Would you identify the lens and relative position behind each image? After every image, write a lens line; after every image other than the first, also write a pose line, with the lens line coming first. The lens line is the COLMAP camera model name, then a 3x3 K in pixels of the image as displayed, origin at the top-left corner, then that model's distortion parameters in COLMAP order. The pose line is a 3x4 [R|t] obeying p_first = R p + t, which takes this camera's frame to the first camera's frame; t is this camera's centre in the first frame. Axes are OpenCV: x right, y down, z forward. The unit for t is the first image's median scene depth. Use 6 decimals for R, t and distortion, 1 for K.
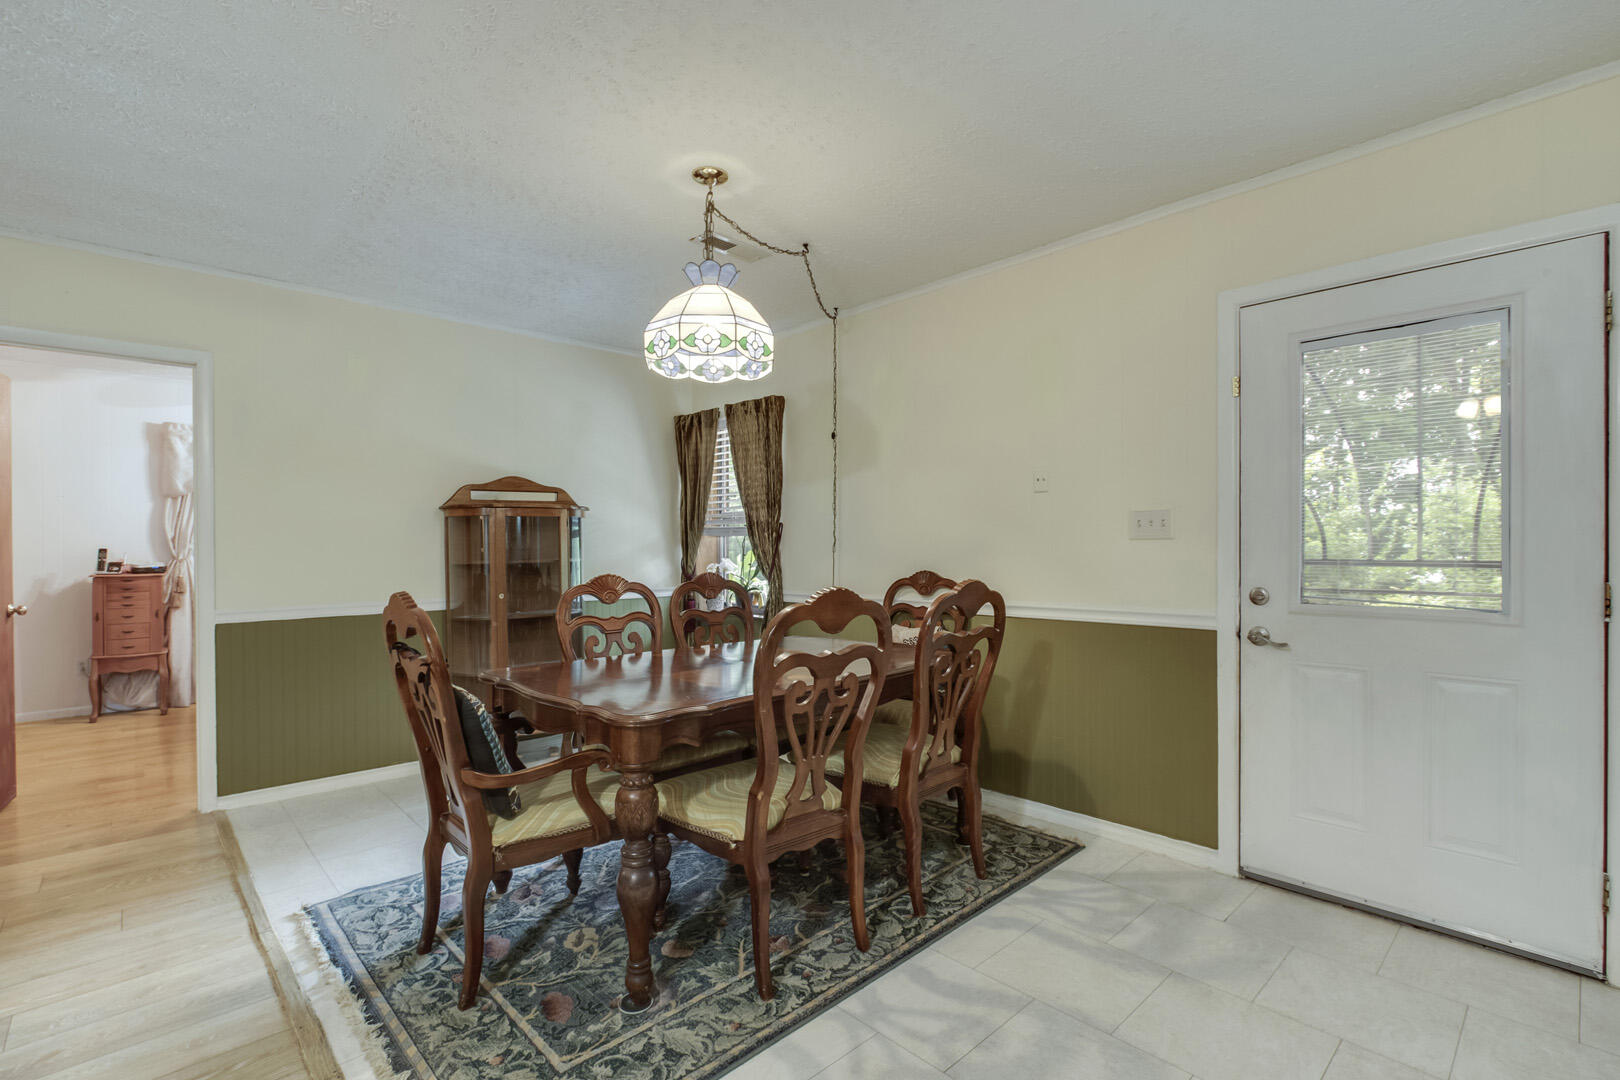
lens RADIAL K [[743.0, 0, 814.5], [0, 743.0, 550.7], [0, 0, 1]] dist [-0.015783, 0.005281]
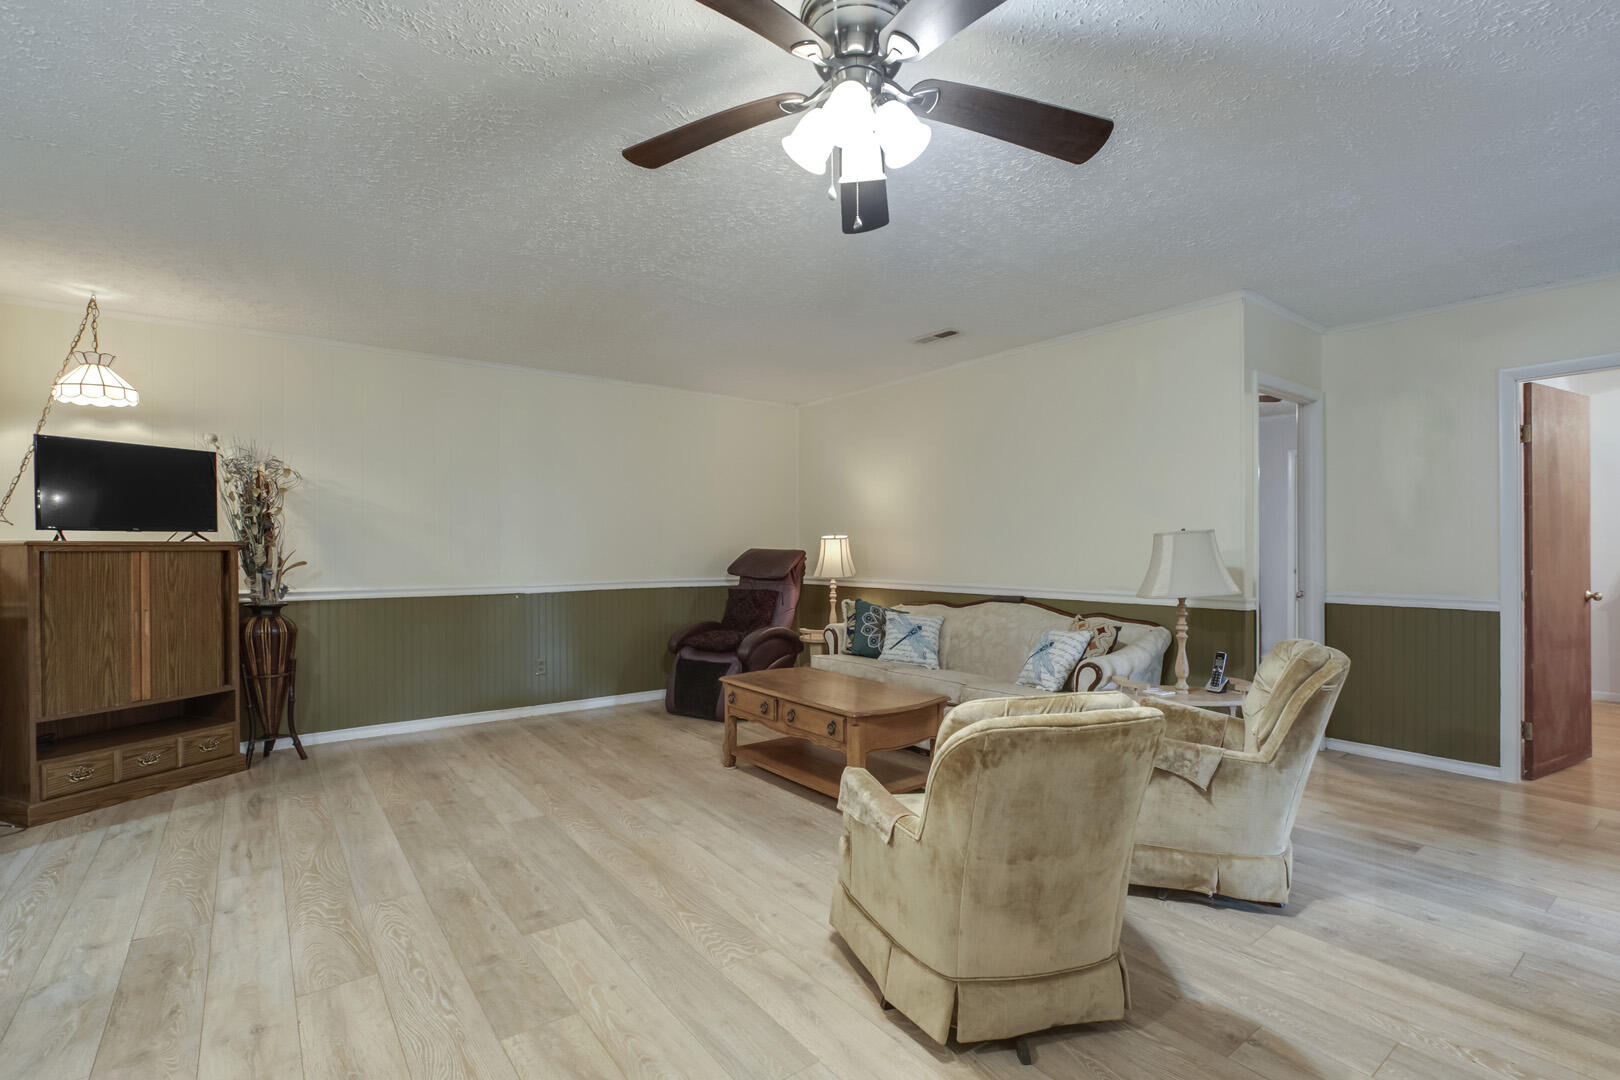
lens RADIAL K [[743.0, 0, 814.5], [0, 743.0, 550.7], [0, 0, 1]] dist [-0.015783, 0.005281]
pose [[-0.071054, 0.004919, -0.997460, 0.168091], [-0.000288, 0.999988, 0.004952, -0.000062], [0.997472, 0.000639, -0.071051, -0.153562]]
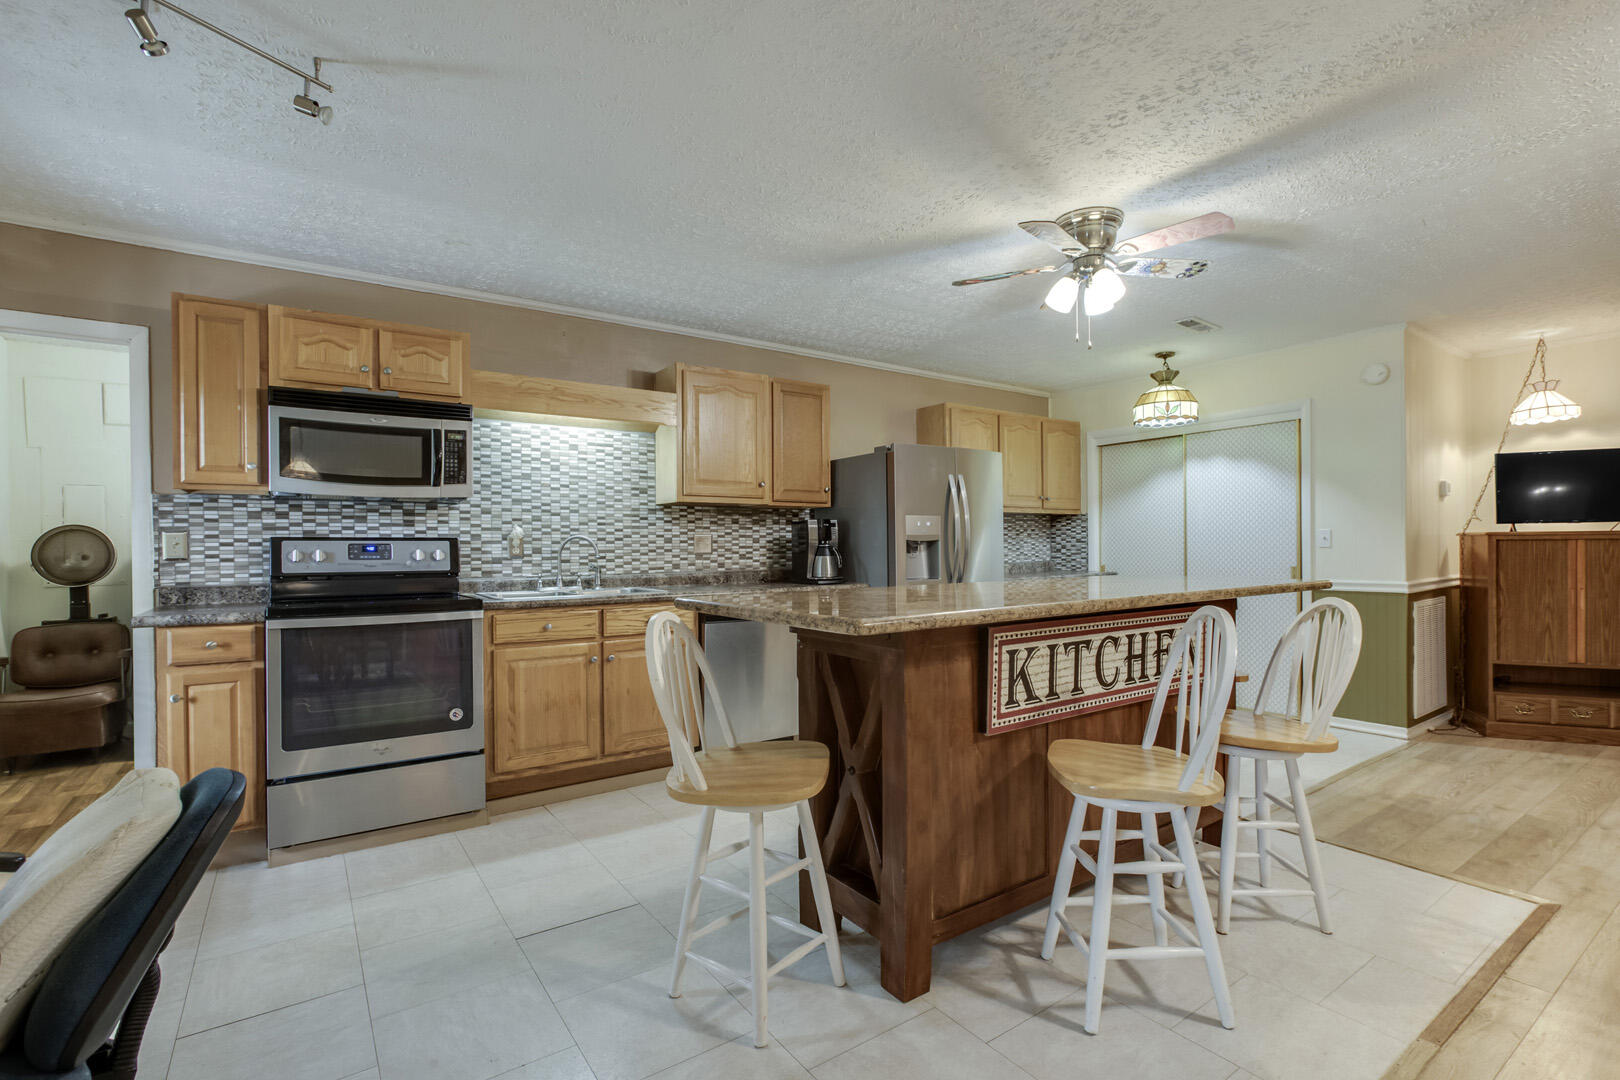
lens RADIAL K [[743.0, 0, 814.5], [0, 743.0, 550.7], [0, 0, 1]] dist [-0.015783, 0.005281]
pose [[-0.993154, 0.007887, 0.116548, 0.386699], [0.009348, 0.999884, 0.011993, -0.001998], [-0.116440, 0.013000, -0.993113, 0.314366]]
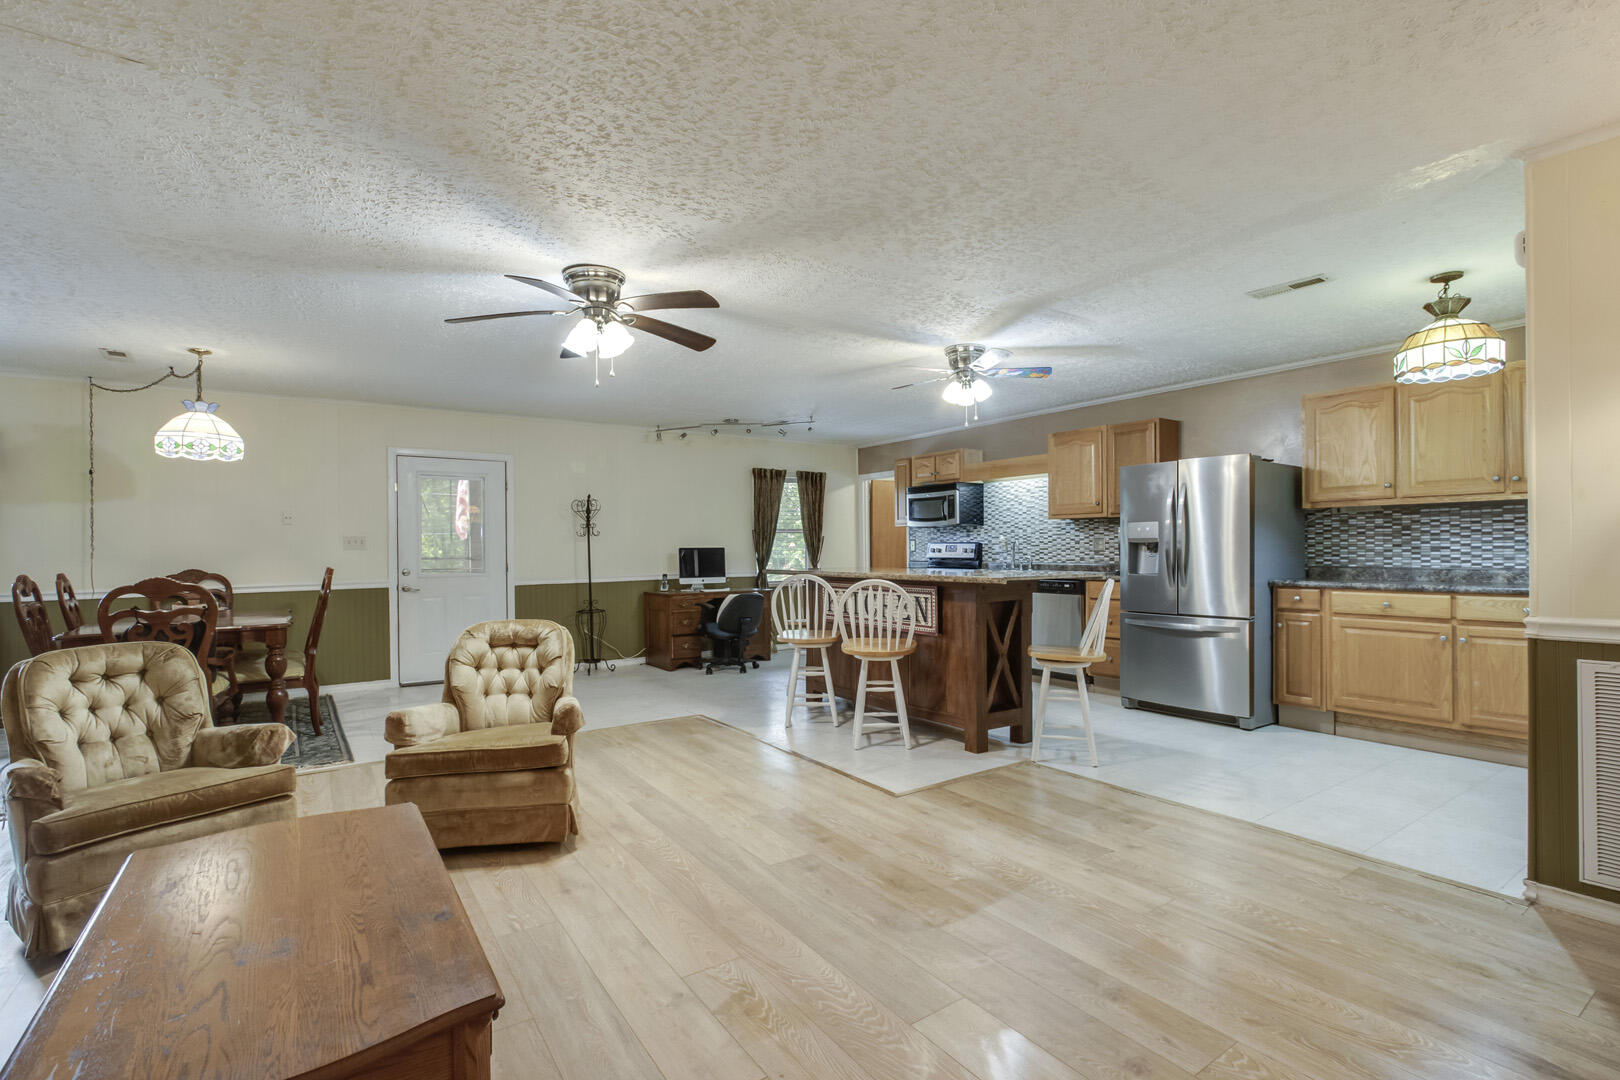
lens RADIAL K [[743.0, 0, 814.5], [0, 743.0, 550.7], [0, 0, 1]] dist [-0.015783, 0.005281]
pose [[0.123753, -0.003553, 0.992307, -1.718631], [0.014098, 0.999899, 0.001822, 0.003129], [-0.992213, 0.013764, 0.123791, -0.690012]]
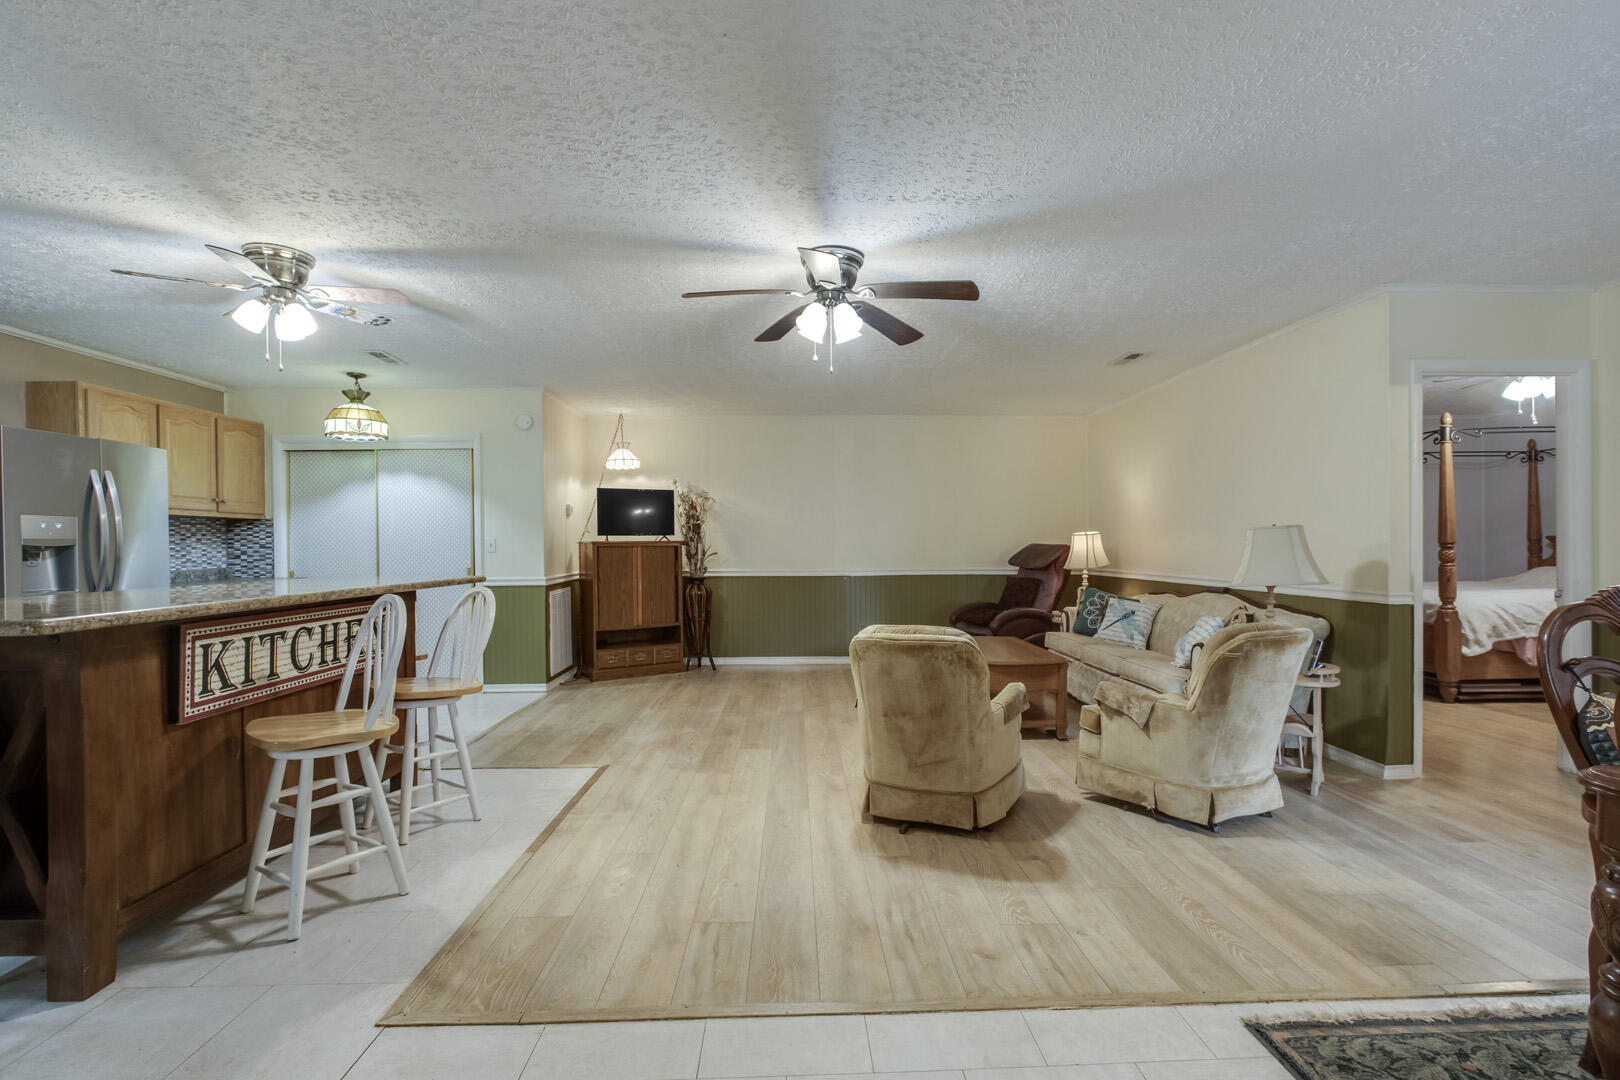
lens RADIAL K [[743.0, 0, 814.5], [0, 743.0, 550.7], [0, 0, 1]] dist [-0.015783, 0.005281]
pose [[-0.641037, 0.011315, -0.767427, 0.474616], [0.004990, 0.999932, 0.010574, -0.000582], [0.767494, 0.002949, -0.641049, 0.608017]]
